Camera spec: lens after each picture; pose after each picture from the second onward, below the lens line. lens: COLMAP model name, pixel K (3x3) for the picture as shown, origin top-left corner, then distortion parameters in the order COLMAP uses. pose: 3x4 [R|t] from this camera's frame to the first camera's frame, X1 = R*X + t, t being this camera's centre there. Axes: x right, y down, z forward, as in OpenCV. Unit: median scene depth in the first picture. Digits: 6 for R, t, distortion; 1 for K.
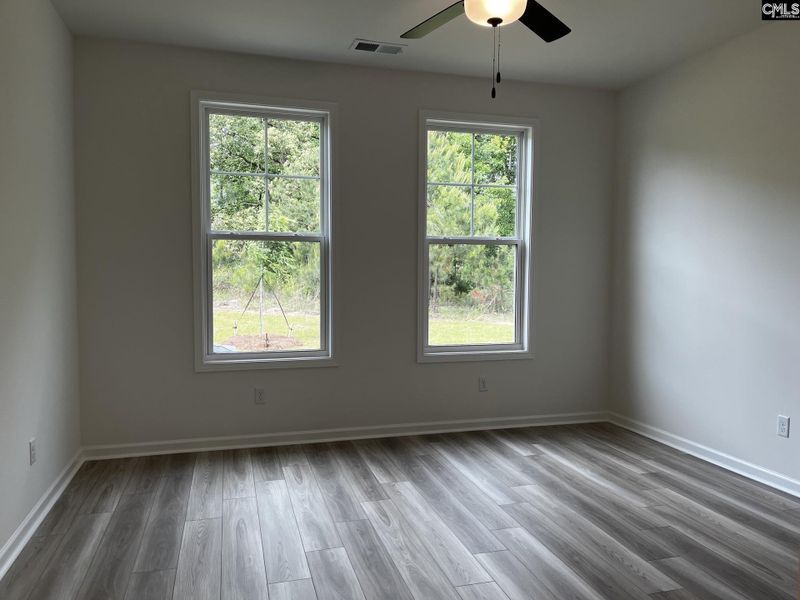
lens RADIAL K [[605.3, 0, 398.0], [0, 605.3, 296.8], [0, 0, 1]] dist [0.051136, -0.043861]
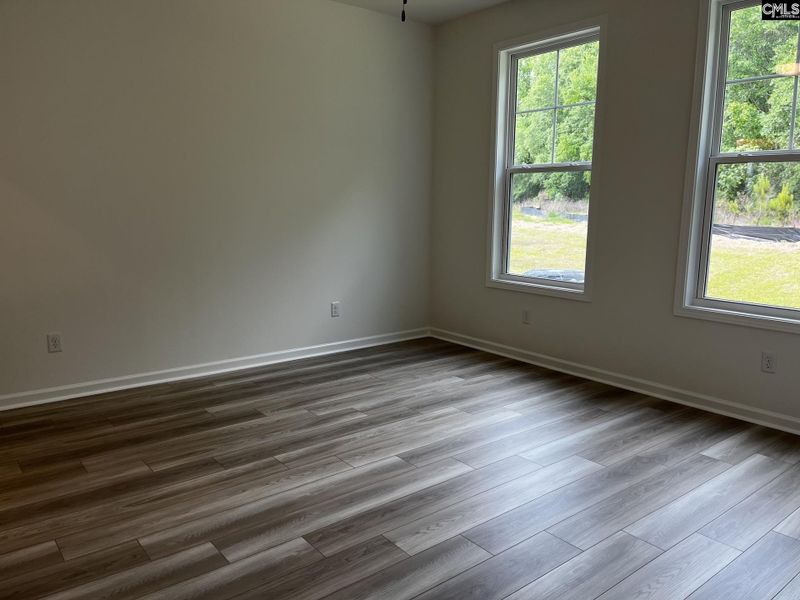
lens RADIAL K [[605.3, 0, 417.3], [0, 605.3, 290.8], [0, 0, 1]] dist [0.051136, -0.043861]
pose [[0.424284, 0.135143, -0.895388, 0.703422], [-0.065615, 0.990790, 0.118451, 0.002770], [0.903149, 0.008494, 0.429243, 0.379390]]
